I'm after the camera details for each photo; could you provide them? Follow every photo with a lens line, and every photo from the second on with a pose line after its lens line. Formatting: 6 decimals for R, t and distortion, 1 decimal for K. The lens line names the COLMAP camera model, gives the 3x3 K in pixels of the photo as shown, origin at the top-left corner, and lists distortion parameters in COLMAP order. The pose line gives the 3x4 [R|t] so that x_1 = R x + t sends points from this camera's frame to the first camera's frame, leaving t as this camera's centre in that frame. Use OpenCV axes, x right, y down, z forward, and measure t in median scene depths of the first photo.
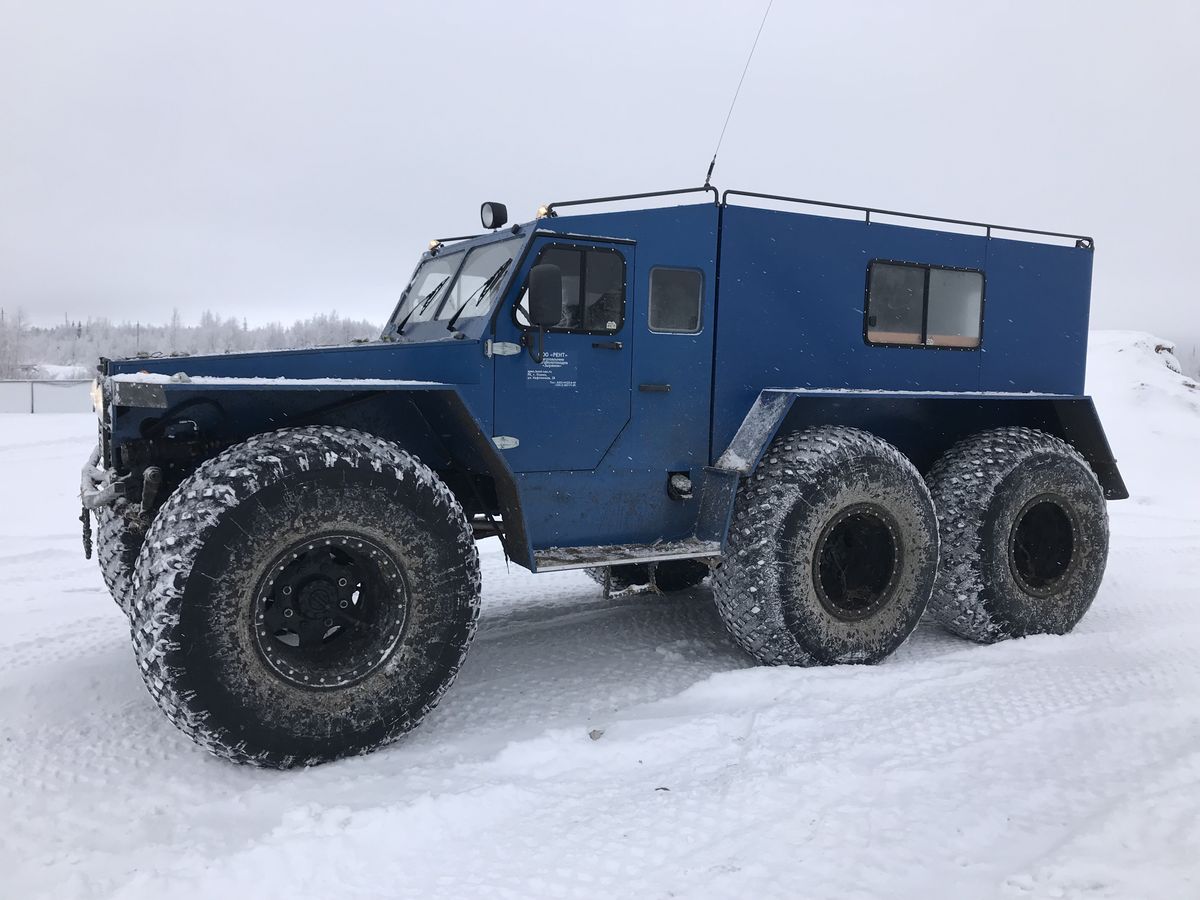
lens RADIAL K [[992.2, 0, 600.0], [0, 992.2, 450.0], [0, 0, 1]] dist [0.275032, -0.653381]
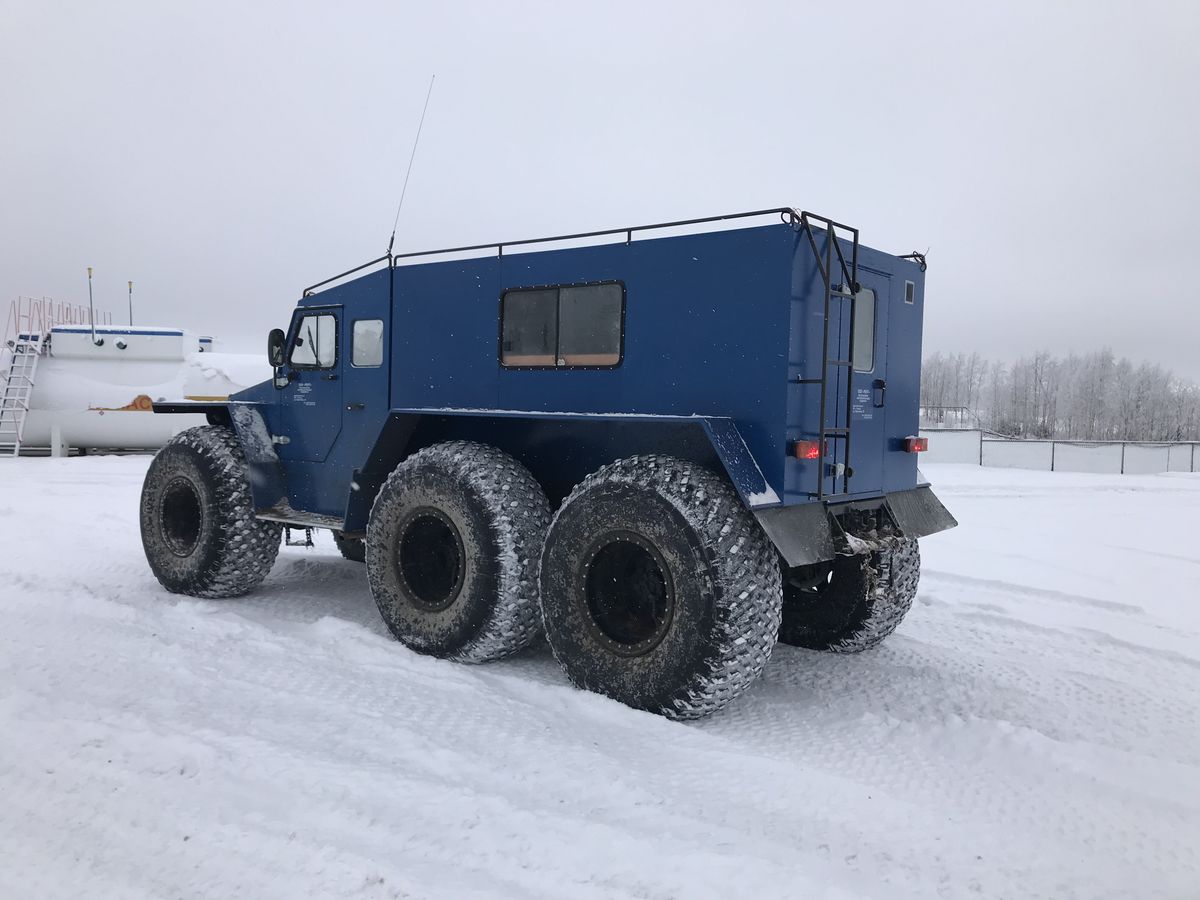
lens RADIAL K [[992.2, 0, 600.0], [0, 992.2, 450.0], [0, 0, 1]] dist [0.275032, -0.653381]
pose [[0.339543, 0.019413, -0.940390, 1.344890], [-0.087490, 0.996104, -0.011026, -0.015186], [0.936513, 0.086019, 0.339918, 0.768564]]
